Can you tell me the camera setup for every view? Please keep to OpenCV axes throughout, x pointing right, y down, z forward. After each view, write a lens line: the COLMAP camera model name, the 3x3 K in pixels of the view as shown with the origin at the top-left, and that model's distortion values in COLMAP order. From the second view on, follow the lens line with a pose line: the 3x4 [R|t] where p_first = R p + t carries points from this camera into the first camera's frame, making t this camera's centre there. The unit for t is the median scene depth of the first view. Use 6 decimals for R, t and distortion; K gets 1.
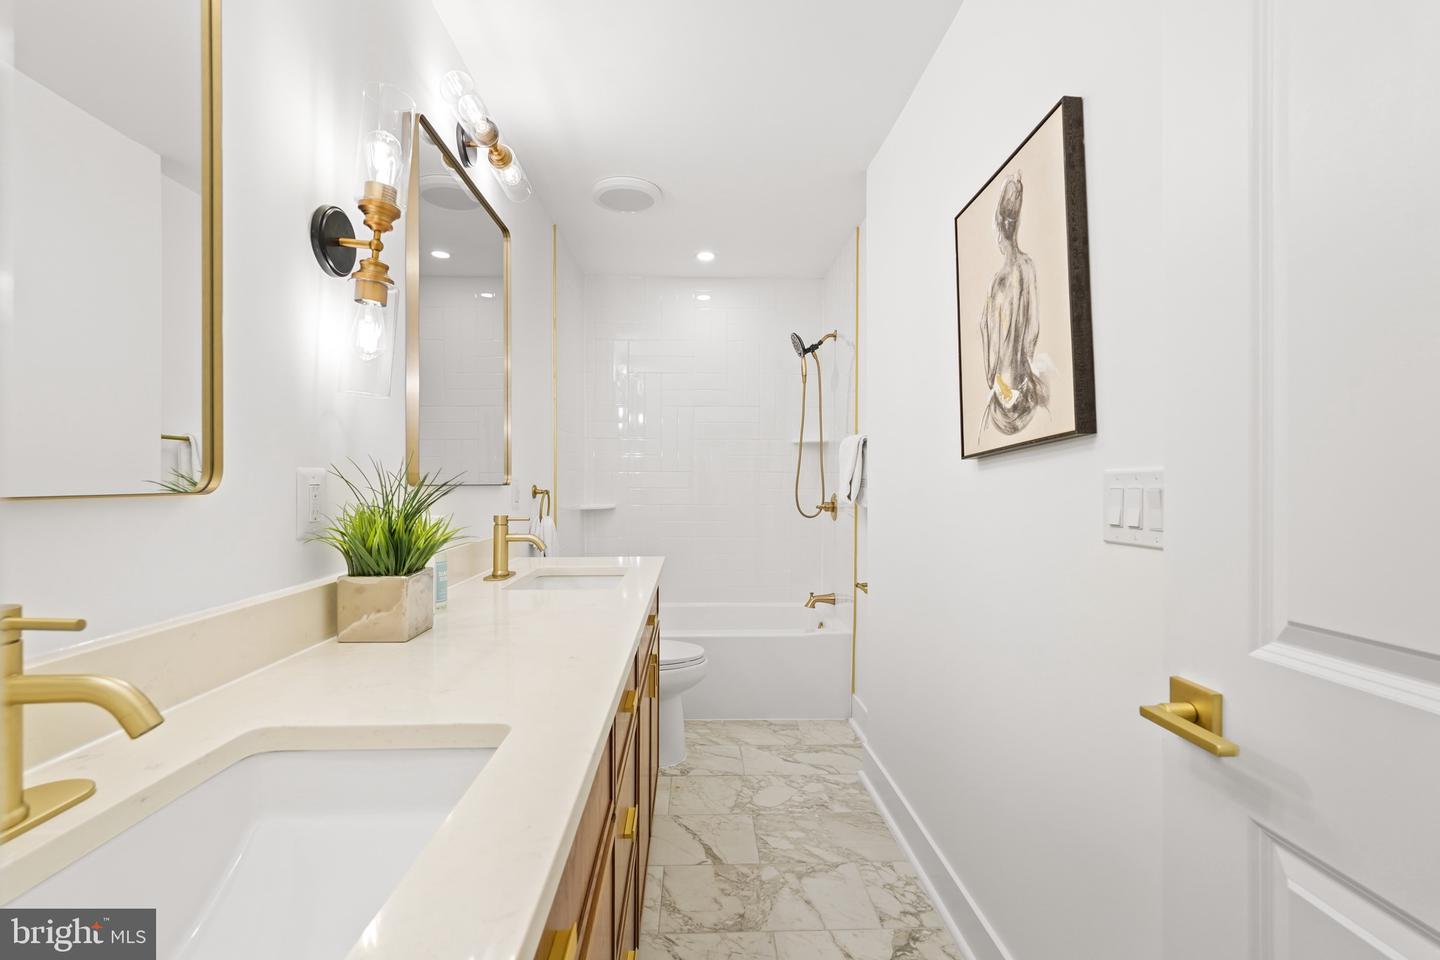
lens RADIAL K [[634.6, 0, 717.7], [0, 634.6, 479.3], [0, 0, 1]] dist [-0.020757, 0.012132]
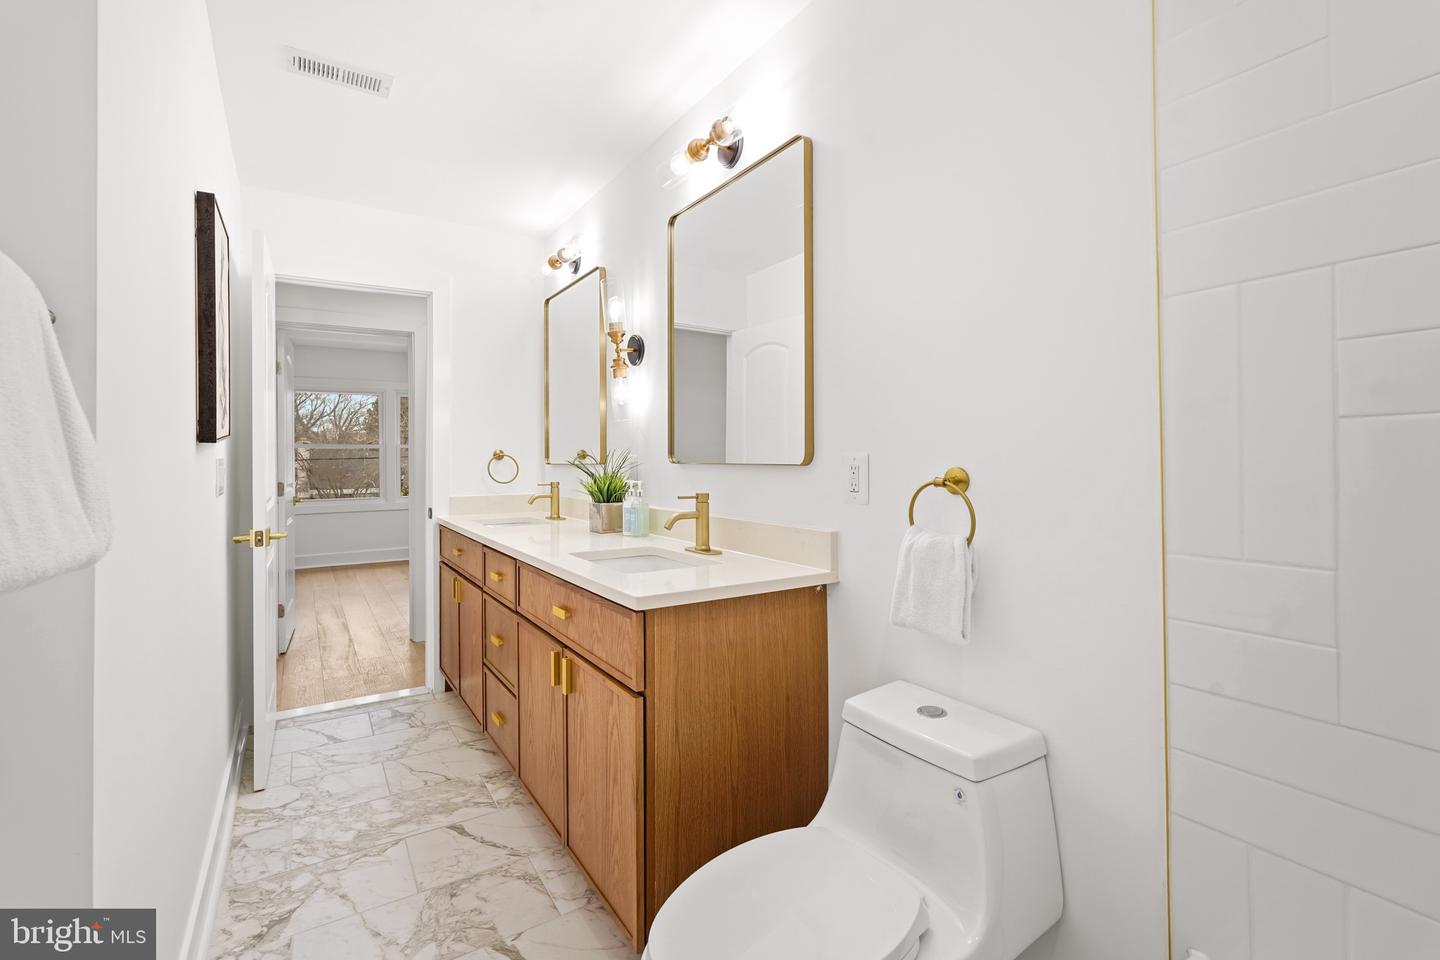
lens RADIAL K [[648.3, 0, 714.0], [0, 648.3, 451.7], [0, 0, 1]] dist [-0.009511, 0.006176]
pose [[-0.861263, 0.001040, -0.508159, 0.183482], [0.003375, 0.999988, -0.003673, -0.007808], [0.508149, -0.004879, -0.861255, 1.903962]]
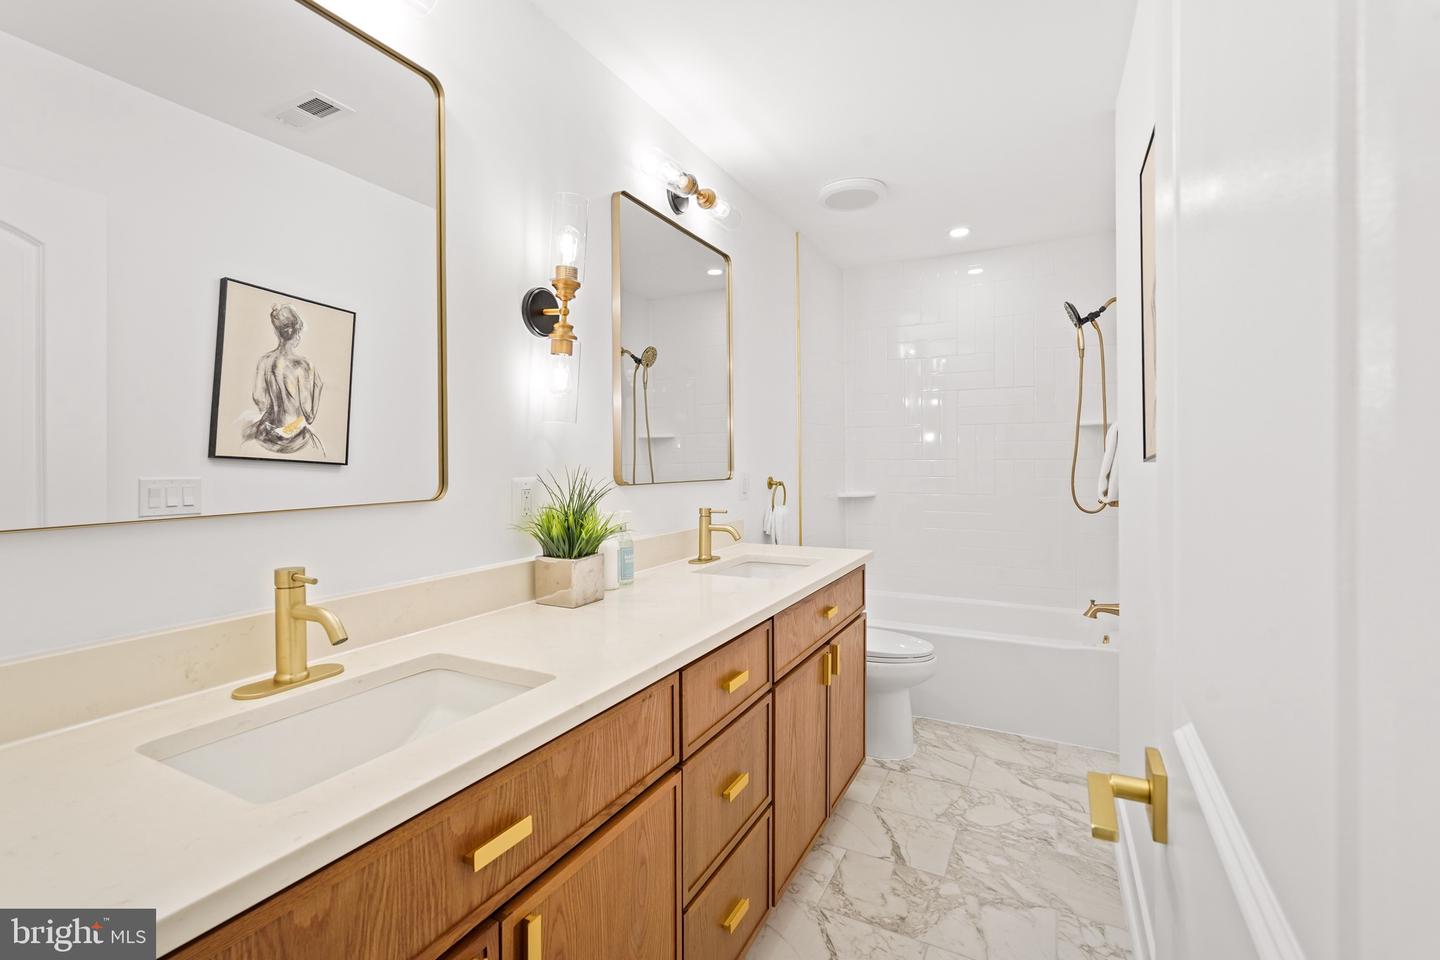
lens RADIAL K [[640.7, 0, 715.2], [0, 640.7, 460.2], [0, 0, 1]] dist [-0.014741, 0.008214]
pose [[0.864939, -0.006353, -0.501838, 0.265041], [0.008590, 0.999961, 0.002147, -0.033921], [0.501804, -0.006167, 0.864959, -0.014520]]
